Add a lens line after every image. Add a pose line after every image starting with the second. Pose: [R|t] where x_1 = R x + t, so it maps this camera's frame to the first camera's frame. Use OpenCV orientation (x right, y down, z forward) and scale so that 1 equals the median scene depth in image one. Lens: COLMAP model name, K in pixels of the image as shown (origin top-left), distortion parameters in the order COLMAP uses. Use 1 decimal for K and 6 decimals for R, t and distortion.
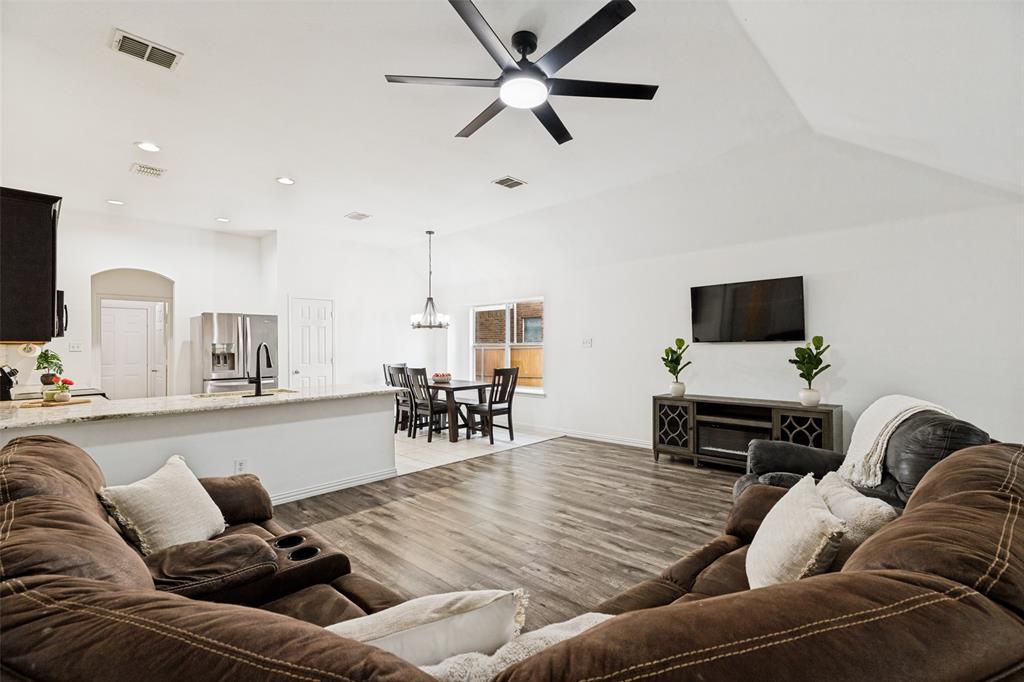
lens RADIAL K [[463.2, 0, 505.6], [0, 463.2, 342.3], [0, 0, 1]] dist [0.011430, 0.000344]
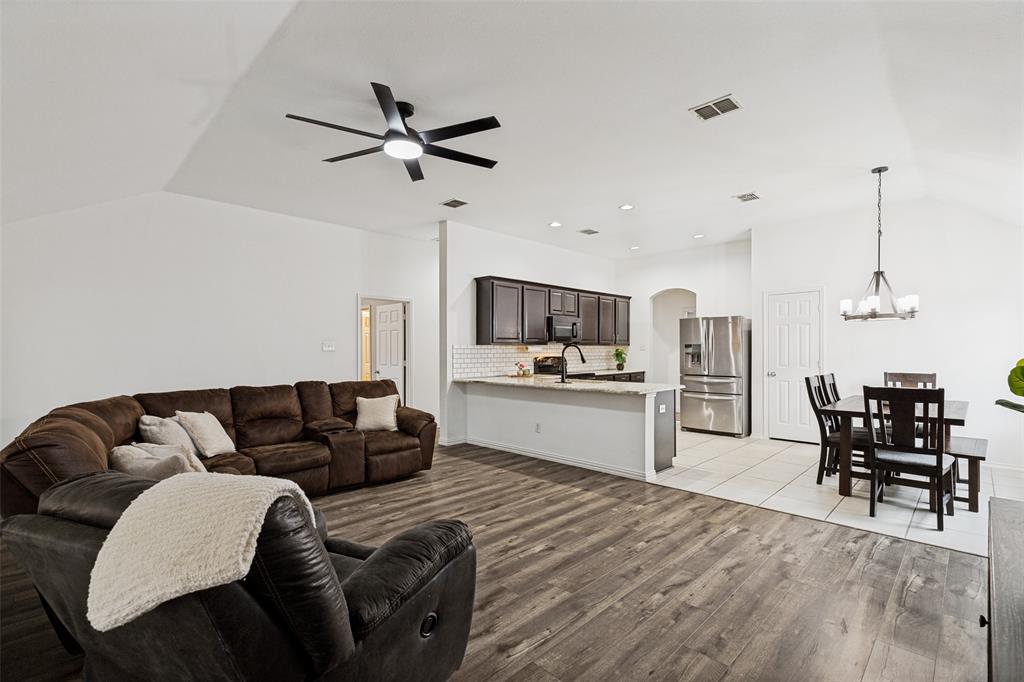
lens RADIAL K [[463.2, 0, 505.3], [0, 463.2, 347.4], [0, 0, 1]] dist [0.011430, 0.000344]
pose [[-0.018359, 0.000902, -0.999831, 0.793818], [0.007687, 0.999970, 0.000761, 0.007314], [0.999802, -0.007671, -0.018365, 0.789420]]
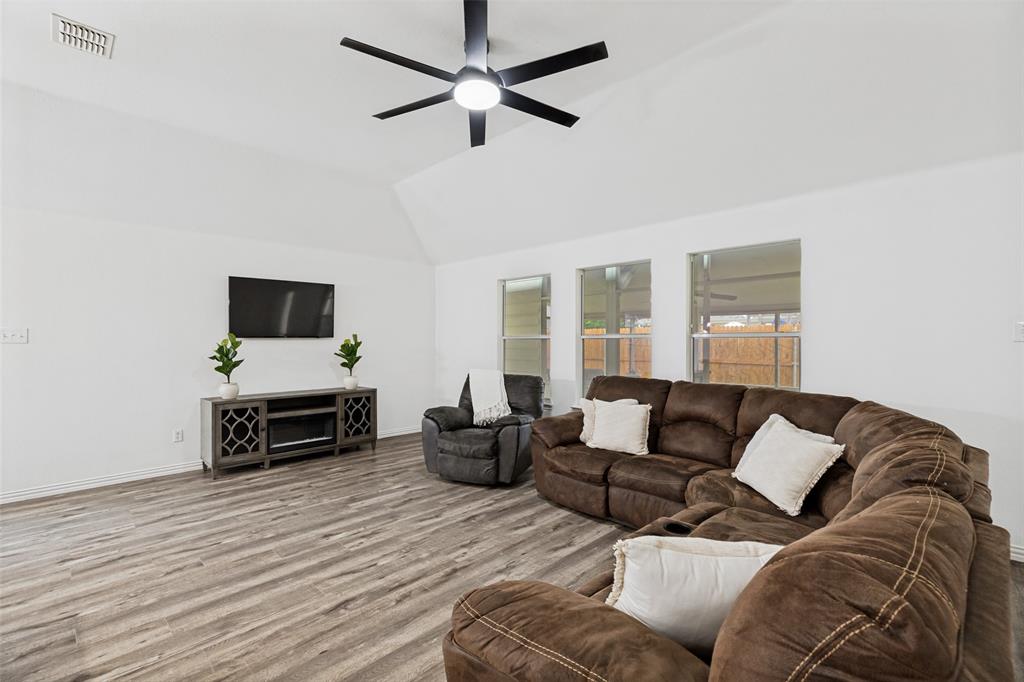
lens RADIAL K [[463.2, 0, 510.6], [0, 463.2, 342.9], [0, 0, 1]] dist [0.011430, 0.000344]
pose [[0.004059, 0.004498, 0.999982, -0.606745], [-0.003400, 0.999984, -0.004484, 0.015262], [-0.999986, -0.003382, 0.004074, 0.560444]]
